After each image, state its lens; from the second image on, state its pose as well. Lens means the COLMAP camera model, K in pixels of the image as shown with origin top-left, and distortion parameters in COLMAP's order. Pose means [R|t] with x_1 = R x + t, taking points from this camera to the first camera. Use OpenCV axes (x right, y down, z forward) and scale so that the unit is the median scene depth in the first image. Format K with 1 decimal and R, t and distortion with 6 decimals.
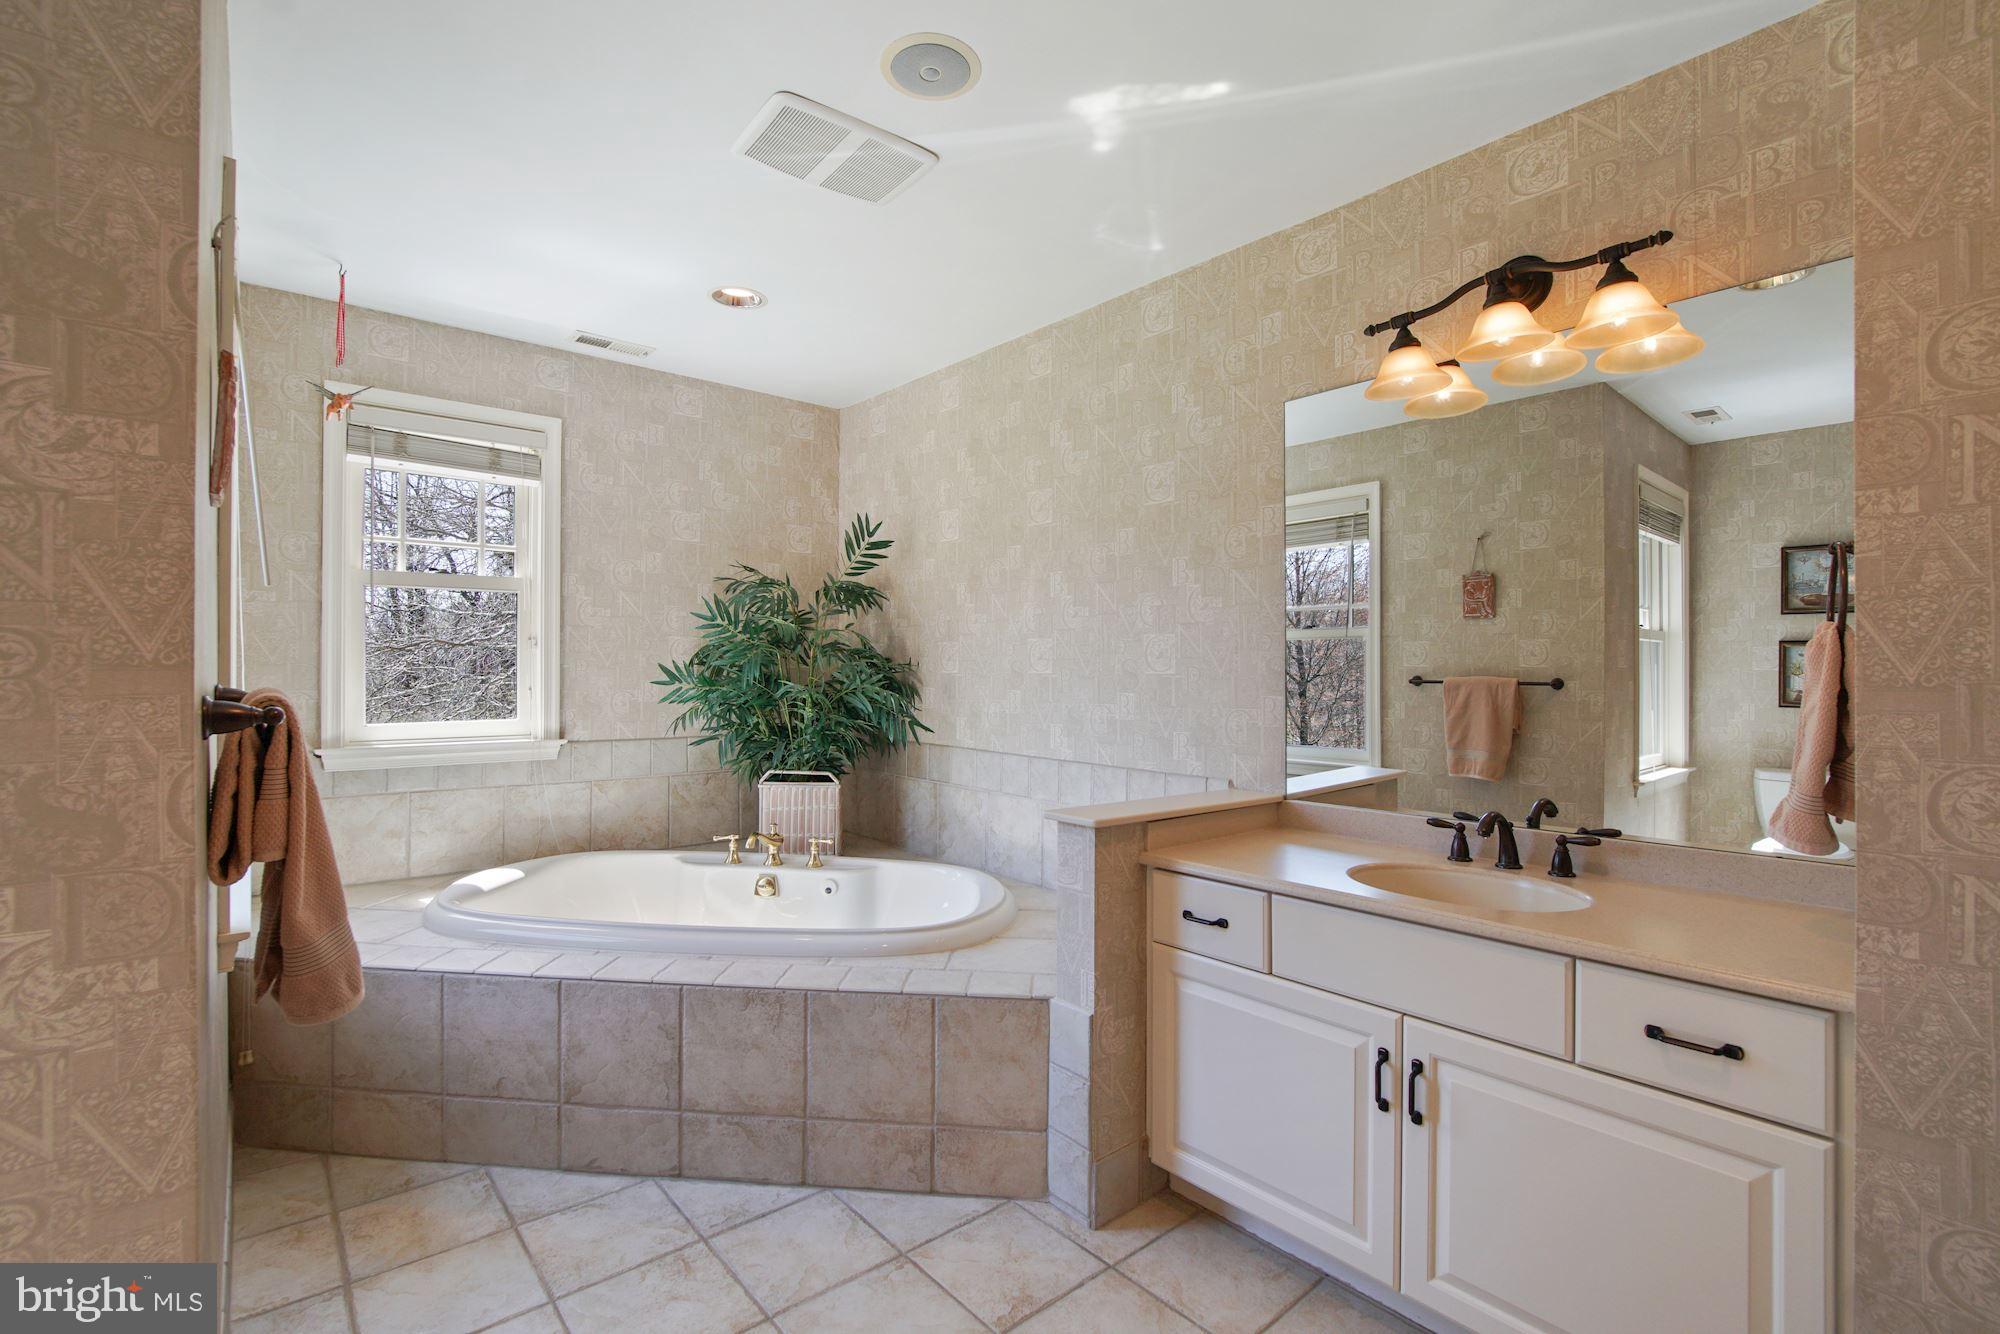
lens RADIAL K [[889.1, 0, 997.2], [0, 889.1, 670.8], [0, 0, 1]] dist [-0.025480, 0.007412]
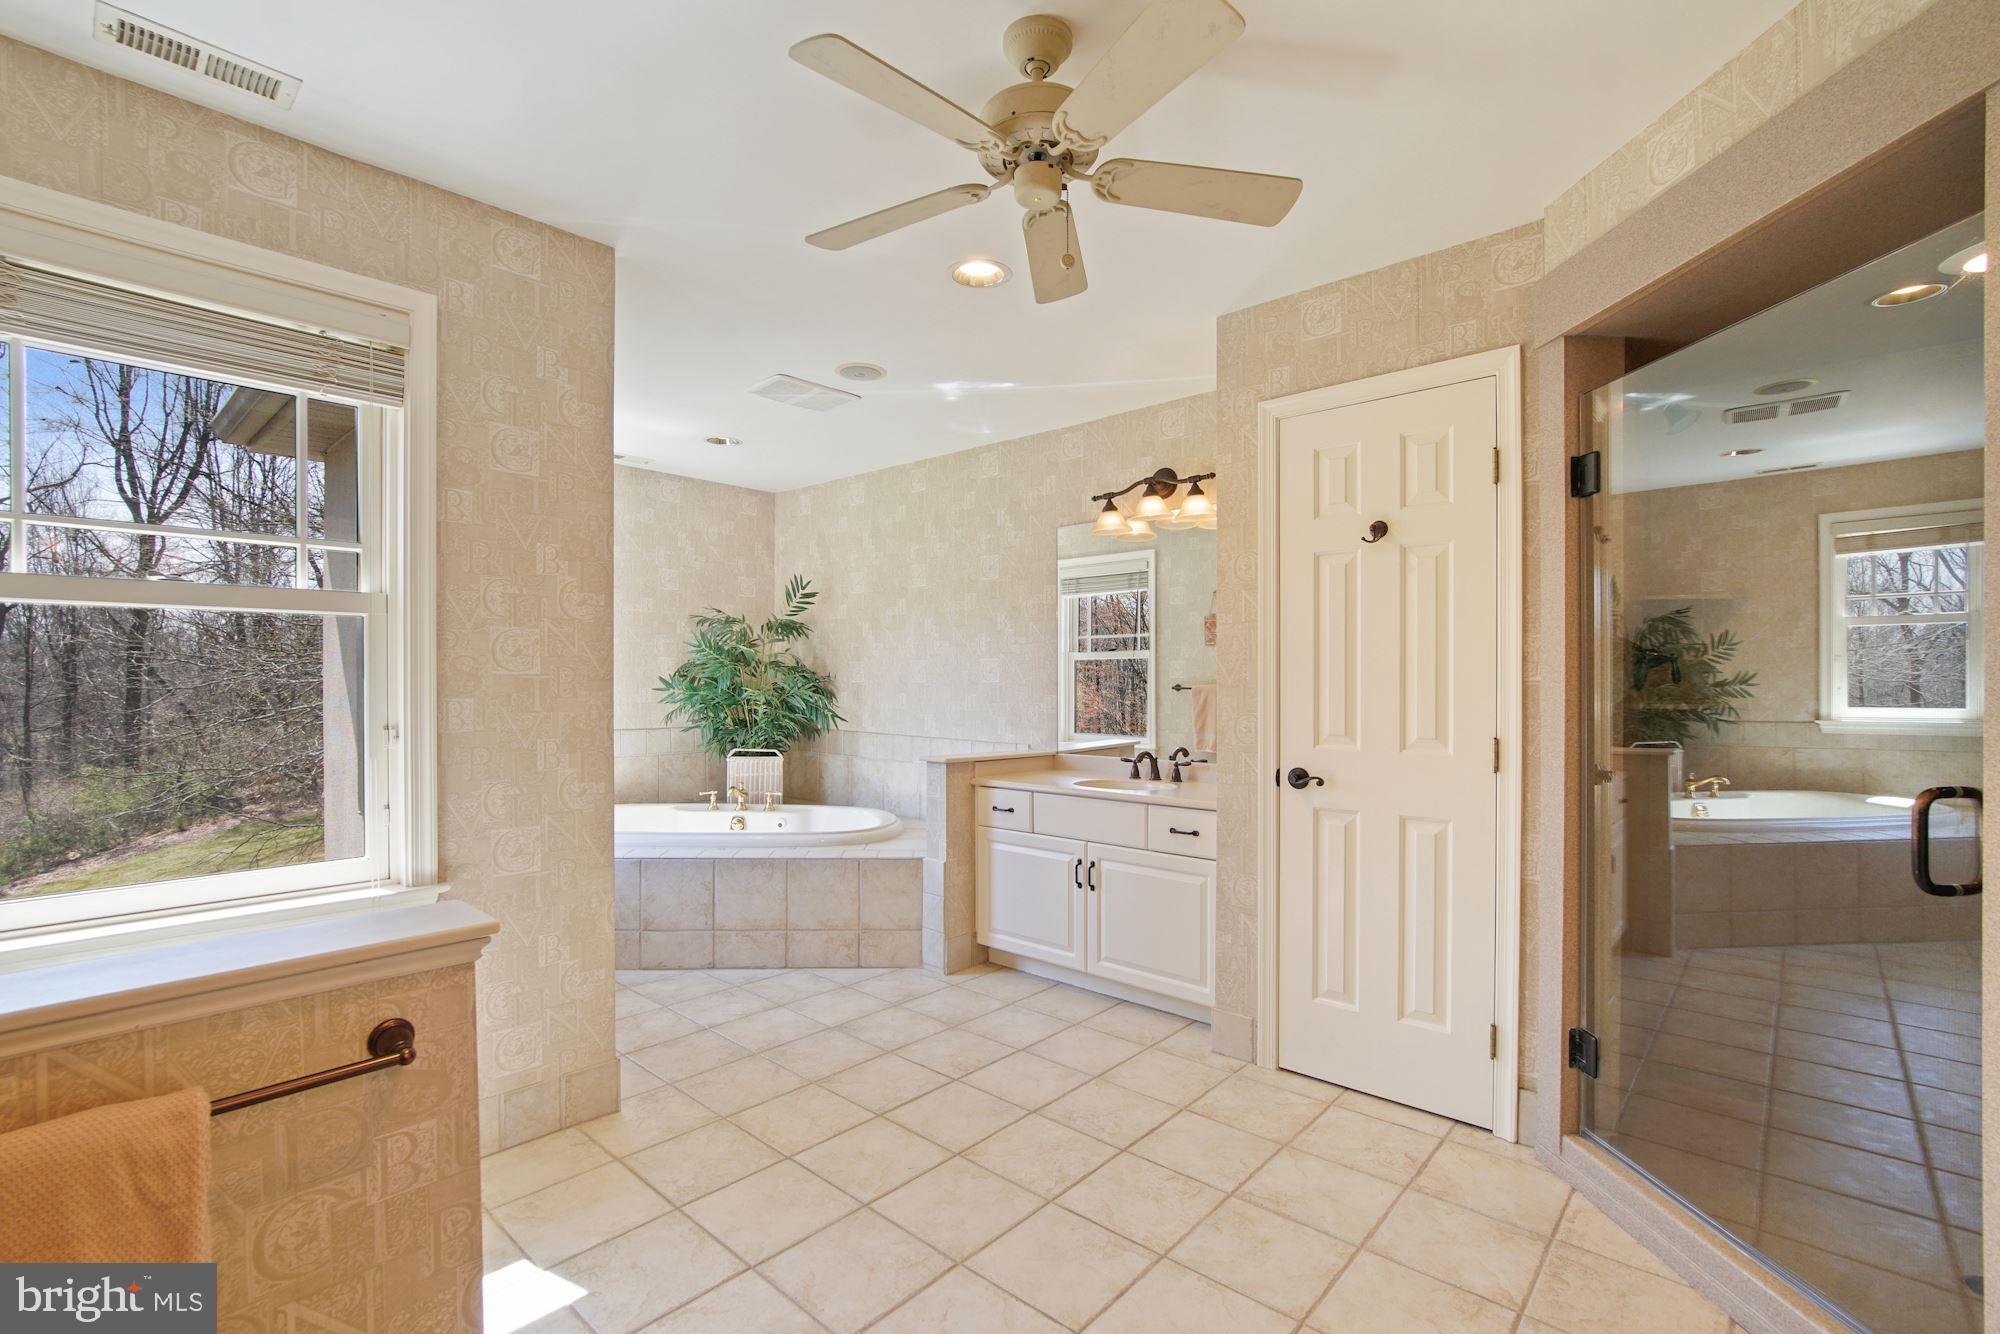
lens RADIAL K [[889.1, 0, 996.4], [0, 889.1, 684.7], [0, 0, 1]] dist [-0.025480, 0.007412]
pose [[0.991484, -0.001736, 0.130221, -0.024142], [0.001201, 0.999991, 0.004184, 0.000493], [-0.130227, -0.003992, 0.991476, -0.695648]]
